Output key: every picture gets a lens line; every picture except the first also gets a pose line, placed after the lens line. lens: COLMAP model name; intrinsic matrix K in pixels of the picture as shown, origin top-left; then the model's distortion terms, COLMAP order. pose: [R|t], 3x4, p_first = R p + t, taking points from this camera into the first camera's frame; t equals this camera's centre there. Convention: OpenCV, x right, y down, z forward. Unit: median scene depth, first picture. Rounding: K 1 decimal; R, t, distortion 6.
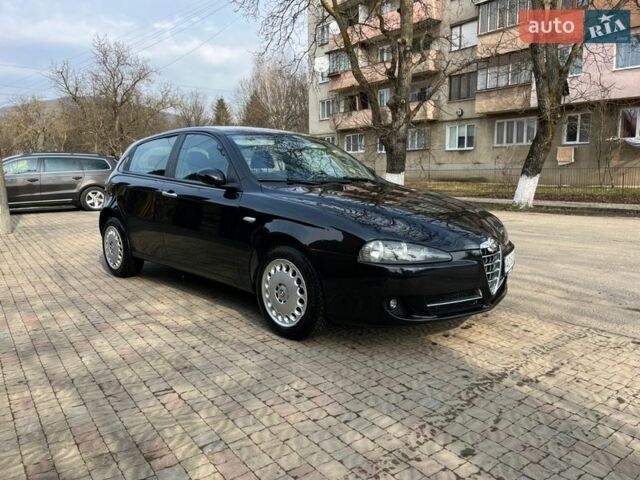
lens RADIAL K [[484.4, 0, 321.8], [0, 484.4, 237.6], [0, 0, 1]] dist [0.057495, -0.070234]
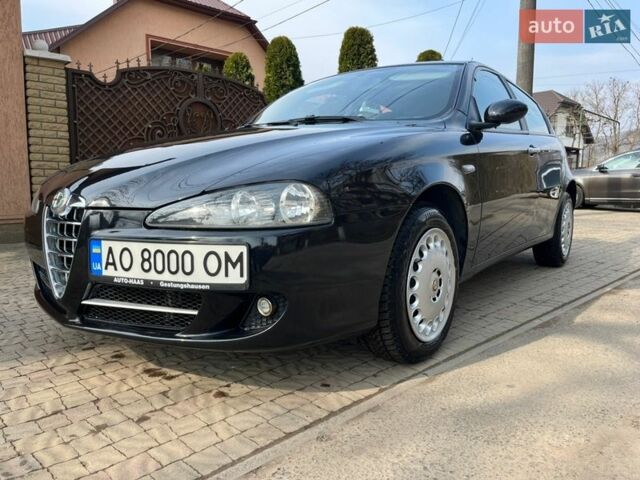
lens RADIAL K [[484.4, 0, 321.8], [0, 484.4, 237.6], [0, 0, 1]] dist [0.057495, -0.070234]
pose [[0.146127, 0.130060, -0.980679, 0.838162], [-0.154181, 0.982200, 0.107288, -0.043872], [0.977177, 0.135524, 0.163579, 1.095121]]
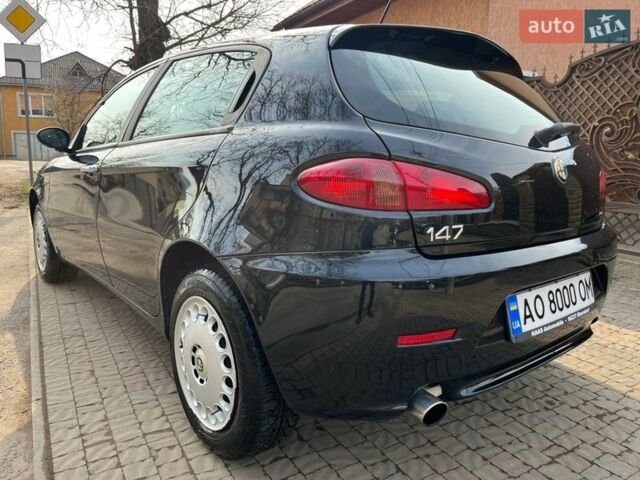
lens RADIAL K [[486.9, 0, 324.4], [0, 486.9, 237.1], [0, 0, 1]] dist [-0.002614, -0.006082]
pose [[-0.995323, -0.028004, 0.092456, -0.423297], [0.002231, 0.950144, 0.311803, -0.293673], [-0.096579, 0.310551, -0.945638, 2.284539]]
